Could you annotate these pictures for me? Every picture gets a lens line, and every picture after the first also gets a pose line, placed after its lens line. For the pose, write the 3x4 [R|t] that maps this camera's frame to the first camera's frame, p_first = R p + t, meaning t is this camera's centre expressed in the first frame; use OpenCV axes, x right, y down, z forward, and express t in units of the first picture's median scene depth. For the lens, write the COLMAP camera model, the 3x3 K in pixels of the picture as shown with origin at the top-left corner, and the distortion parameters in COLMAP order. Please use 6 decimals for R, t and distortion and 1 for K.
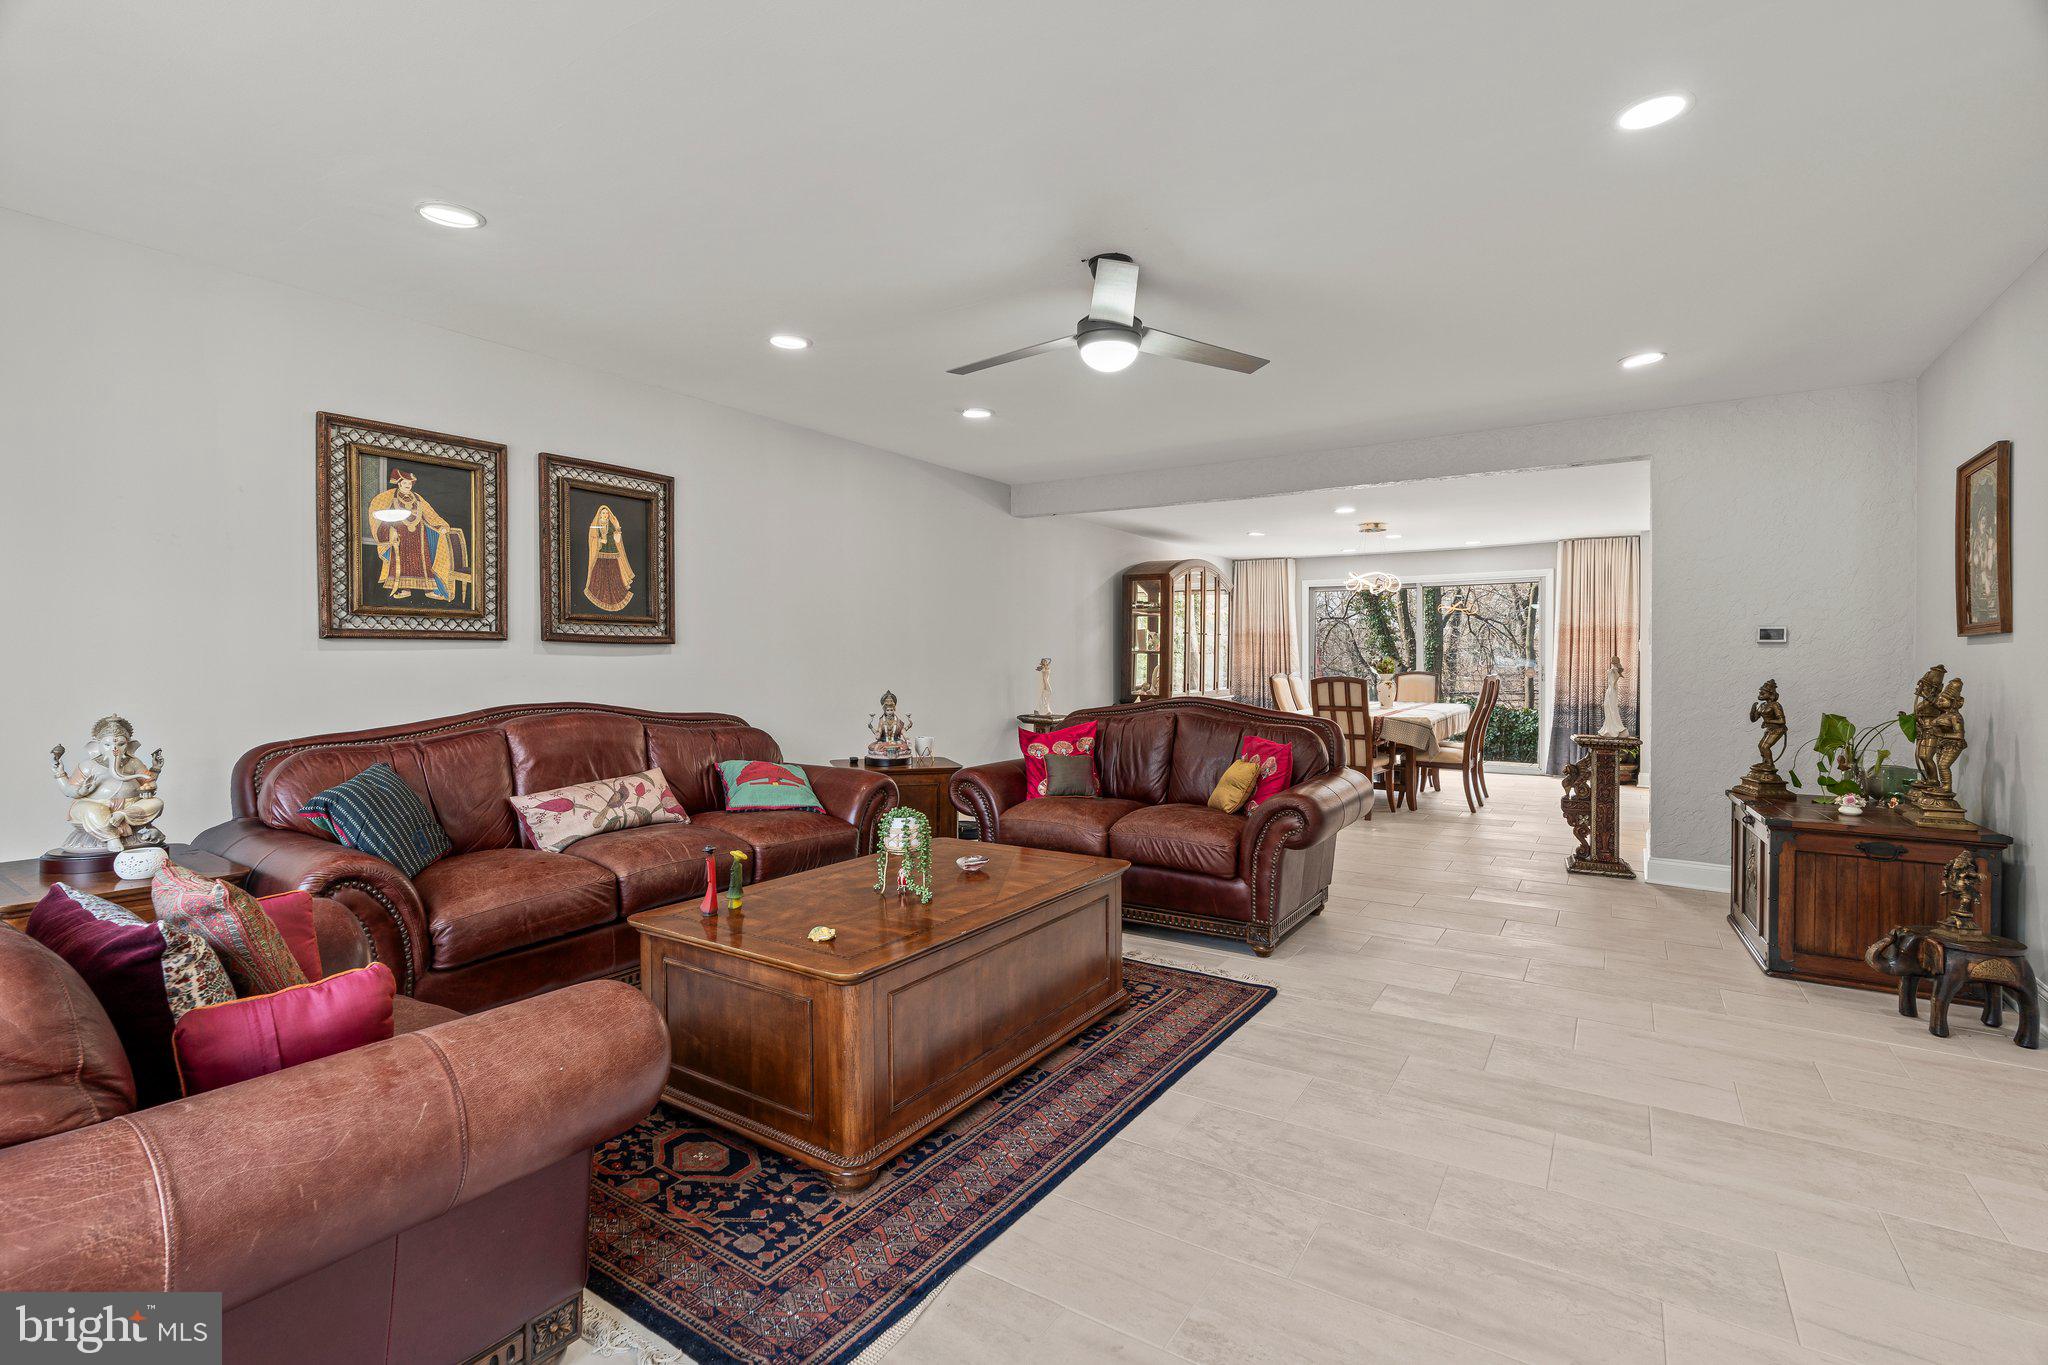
lens RADIAL K [[907.6, 0, 1003.0], [0, 907.6, 672.2], [0, 0, 1]] dist [-0.014202, 0.006031]
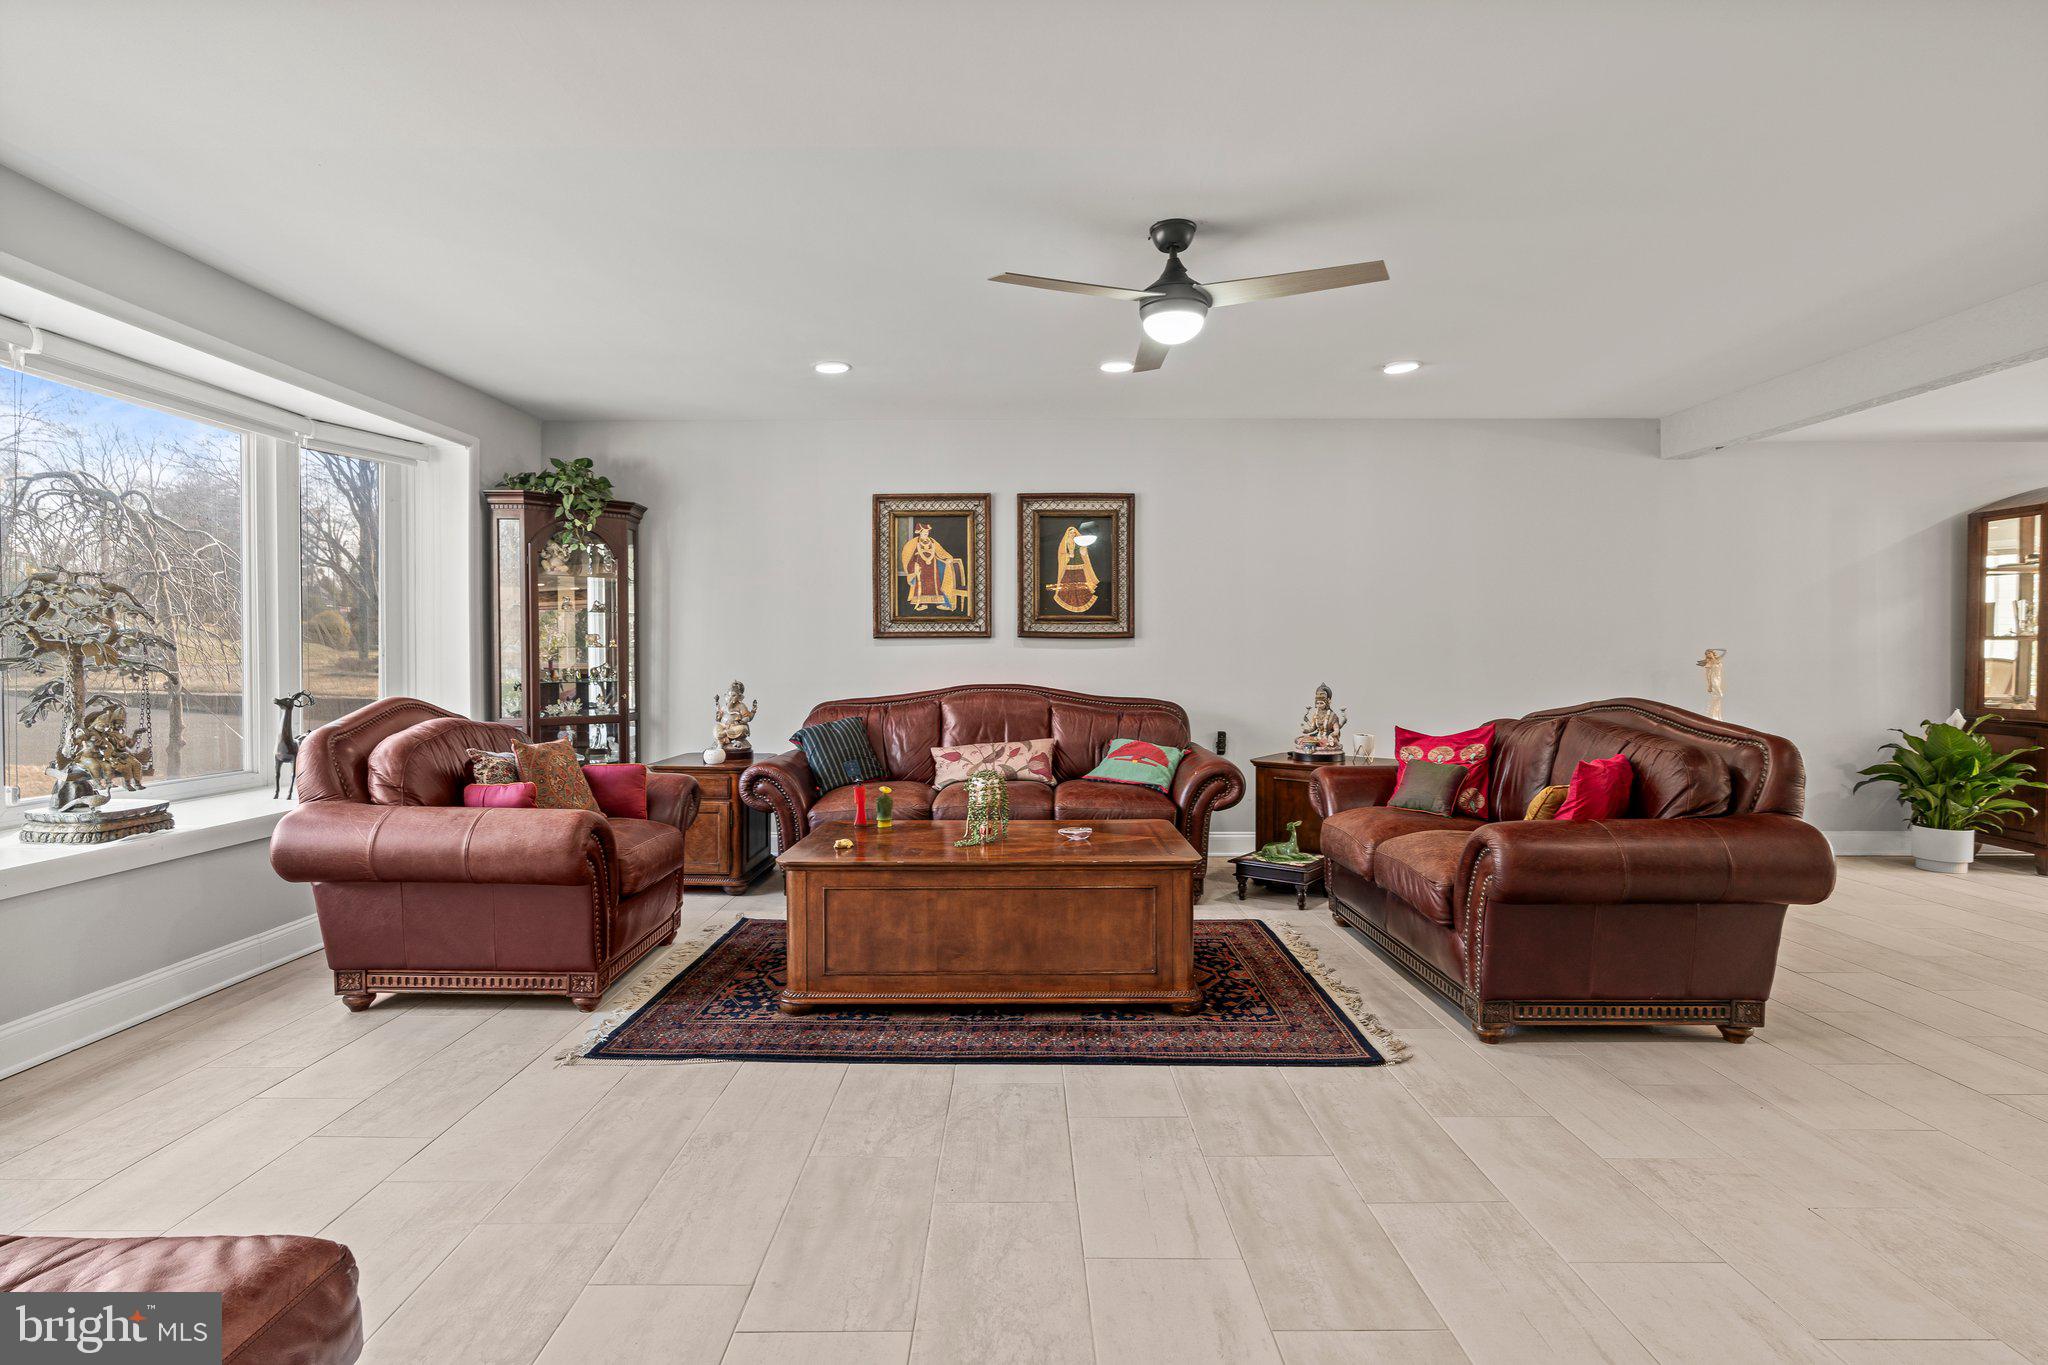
lens RADIAL K [[944.7, 0, 1013.0], [0, 944.7, 678.5], [0, 0, 1]] dist [-0.005801, 0.003530]
pose [[0.574228, 0.015147, -0.818555, 0.666545], [-0.009860, 0.999884, 0.011586, 0.009978], [0.818636, 0.001418, 0.574311, 0.226029]]
